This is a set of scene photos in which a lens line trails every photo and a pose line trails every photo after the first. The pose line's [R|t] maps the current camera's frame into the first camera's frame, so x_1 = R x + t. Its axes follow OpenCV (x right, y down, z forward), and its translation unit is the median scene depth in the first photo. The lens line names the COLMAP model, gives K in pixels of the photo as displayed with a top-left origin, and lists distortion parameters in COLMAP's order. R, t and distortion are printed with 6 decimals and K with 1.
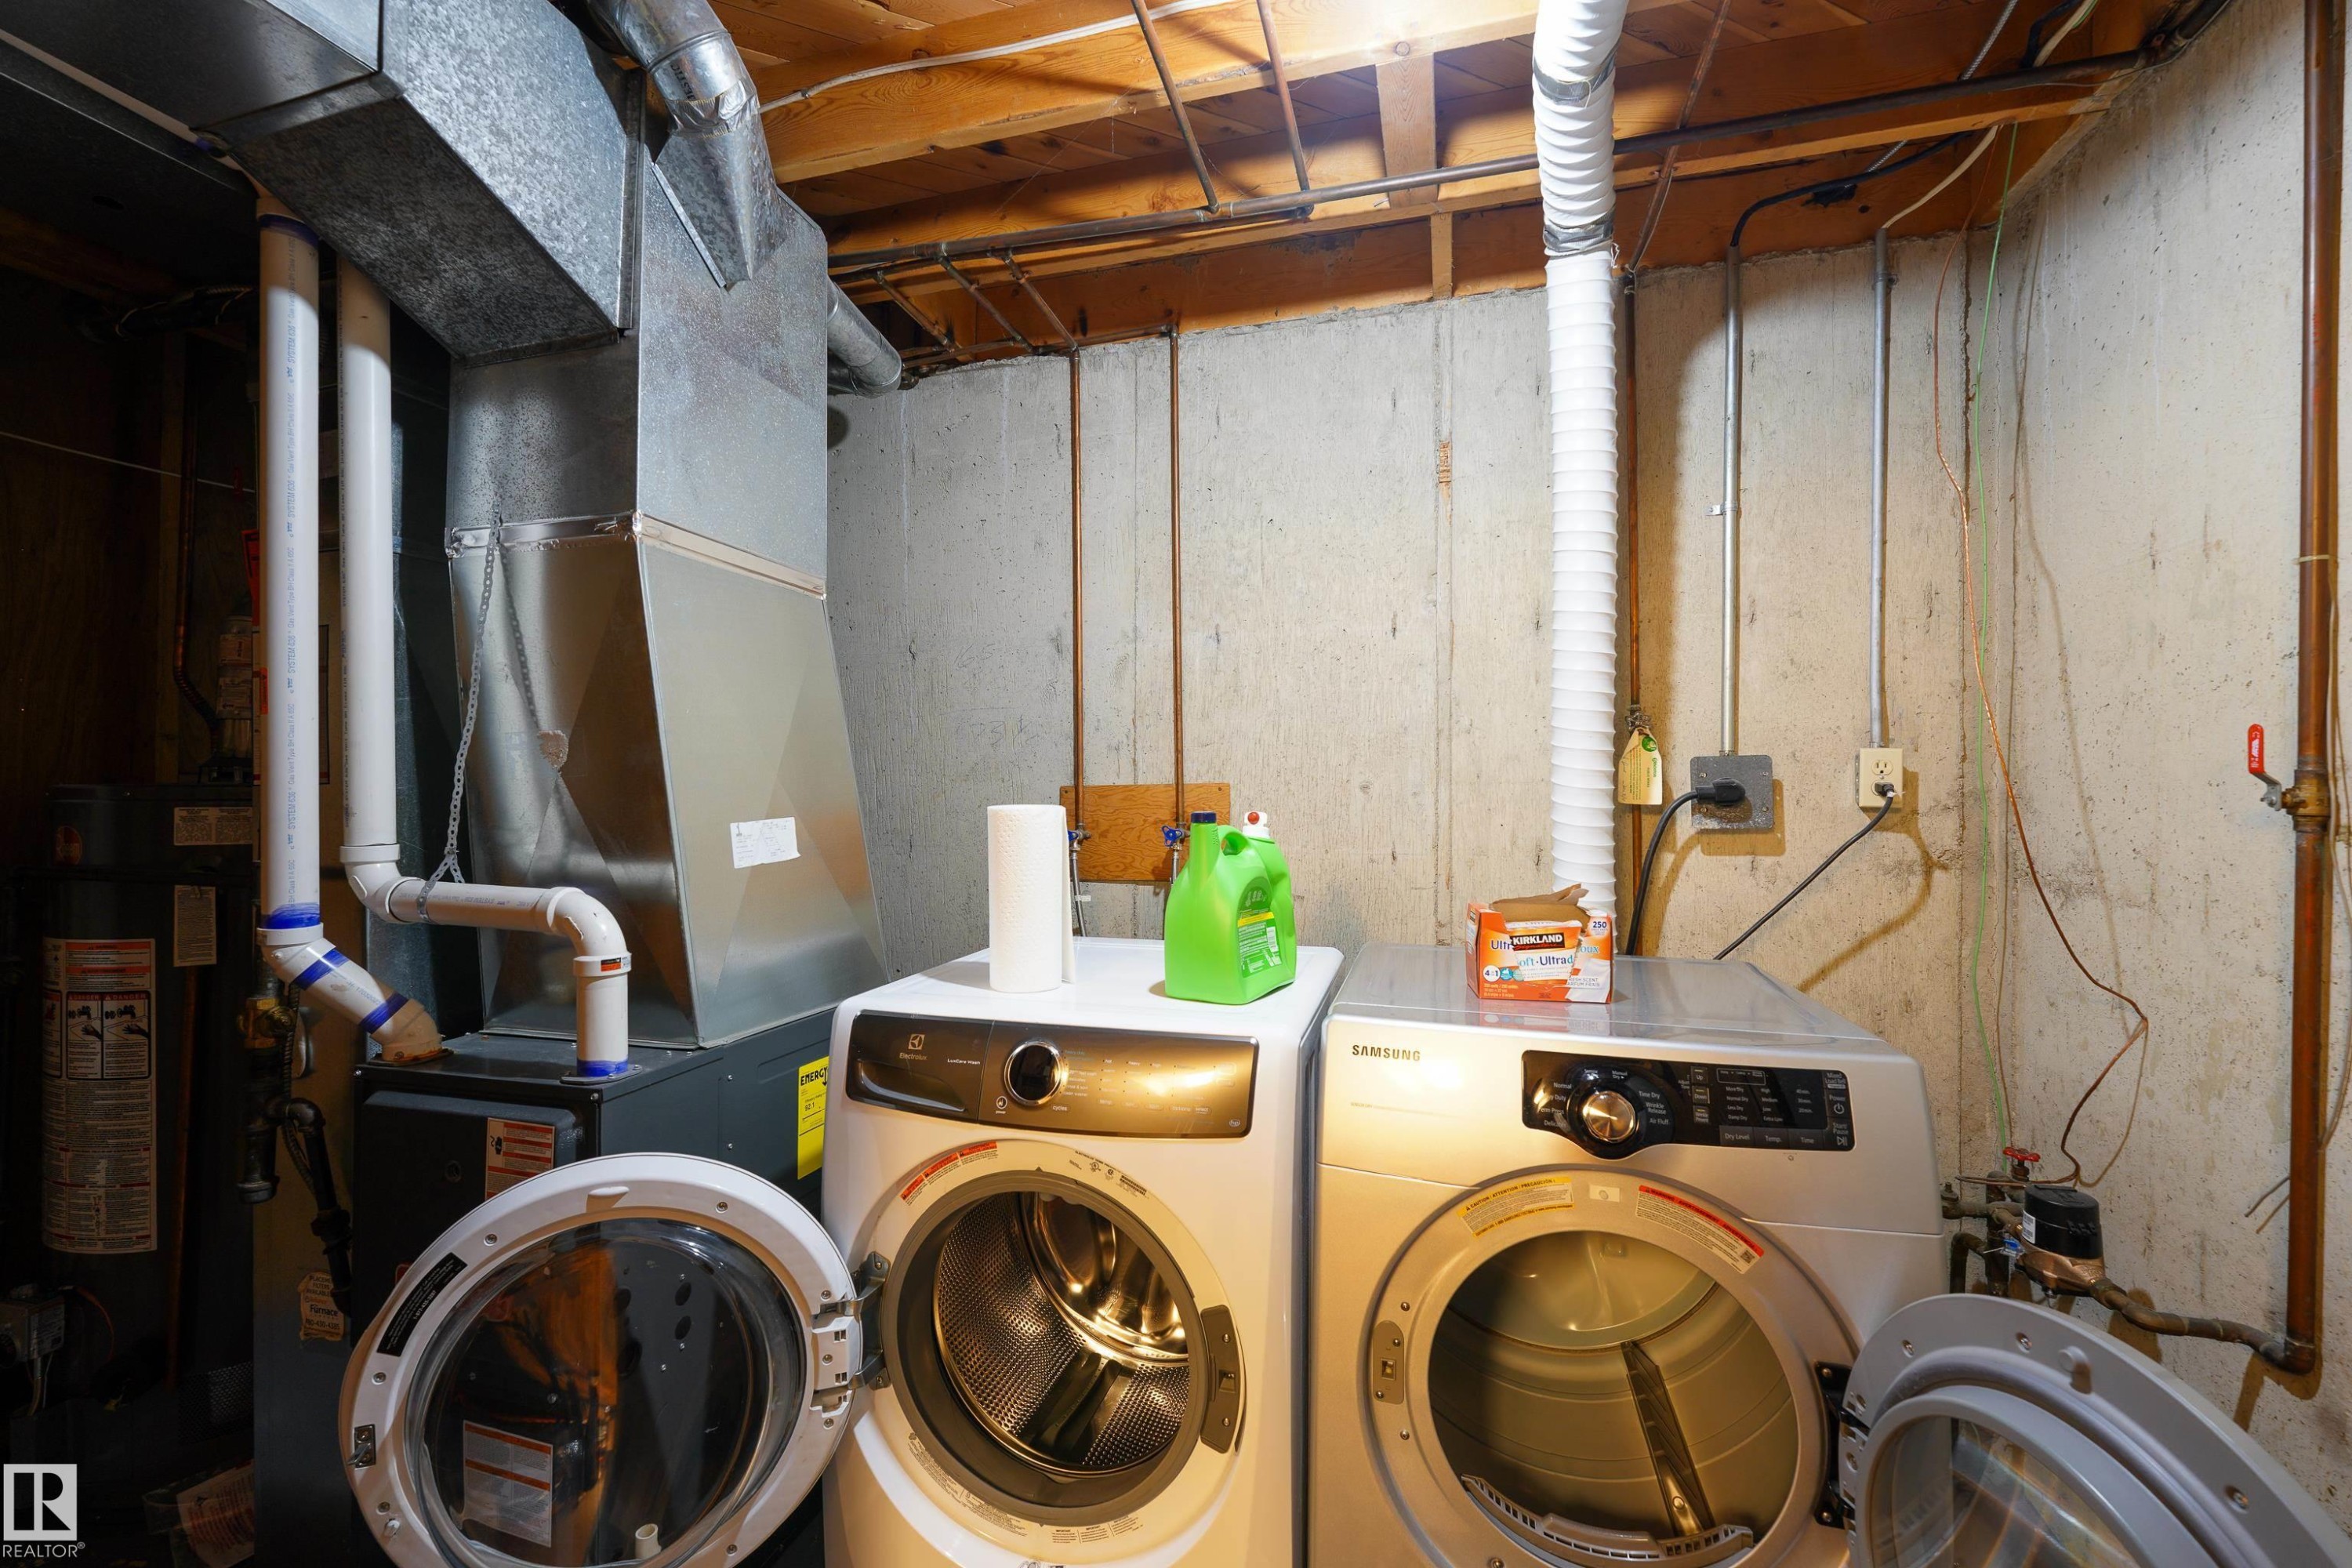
lens RADIAL K [[963.8, 0, 1200.6], [0, 963.8, 786.9], [0, 0, 1]] dist [-0.000437, 0.000223]
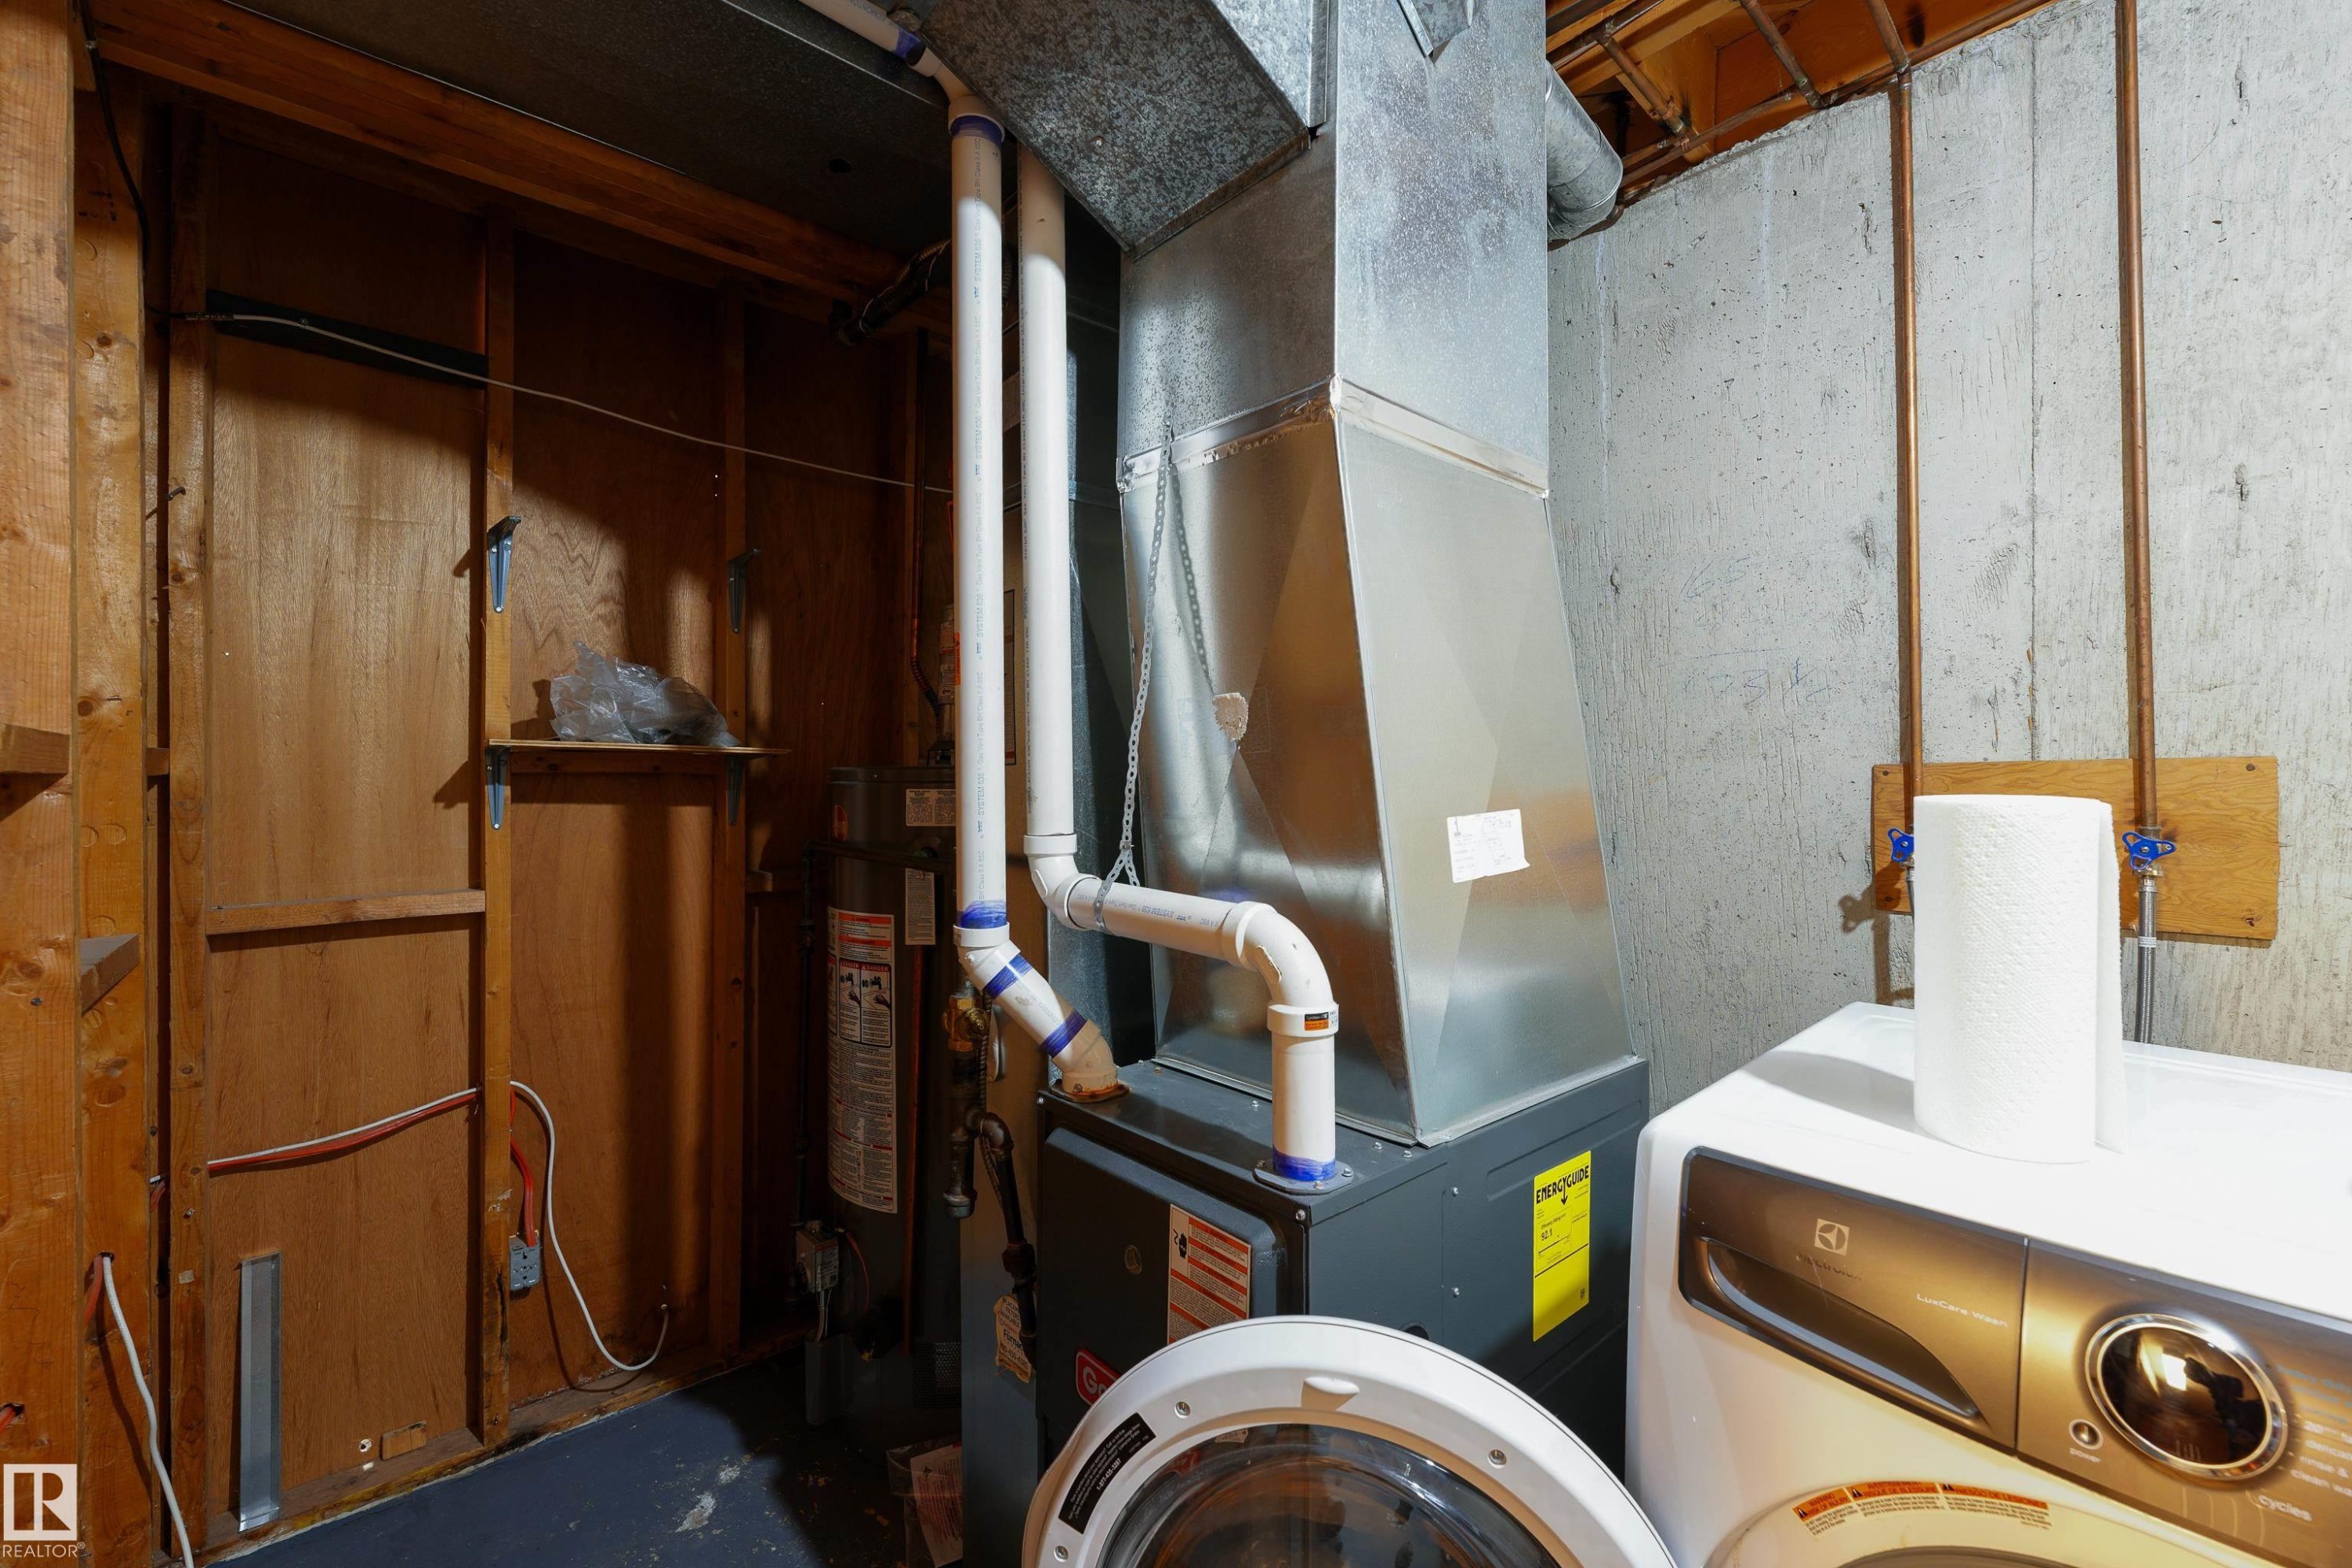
lens RADIAL K [[963.8, 0, 1200.6], [0, 963.8, 786.9], [0, 0, 1]] dist [-0.000437, 0.000223]
pose [[0.846584, 0.005249, -0.532230, -0.280904], [0.003197, 0.999883, 0.014946, 0.004912], [0.532246, -0.014354, 0.846468, 0.332559]]
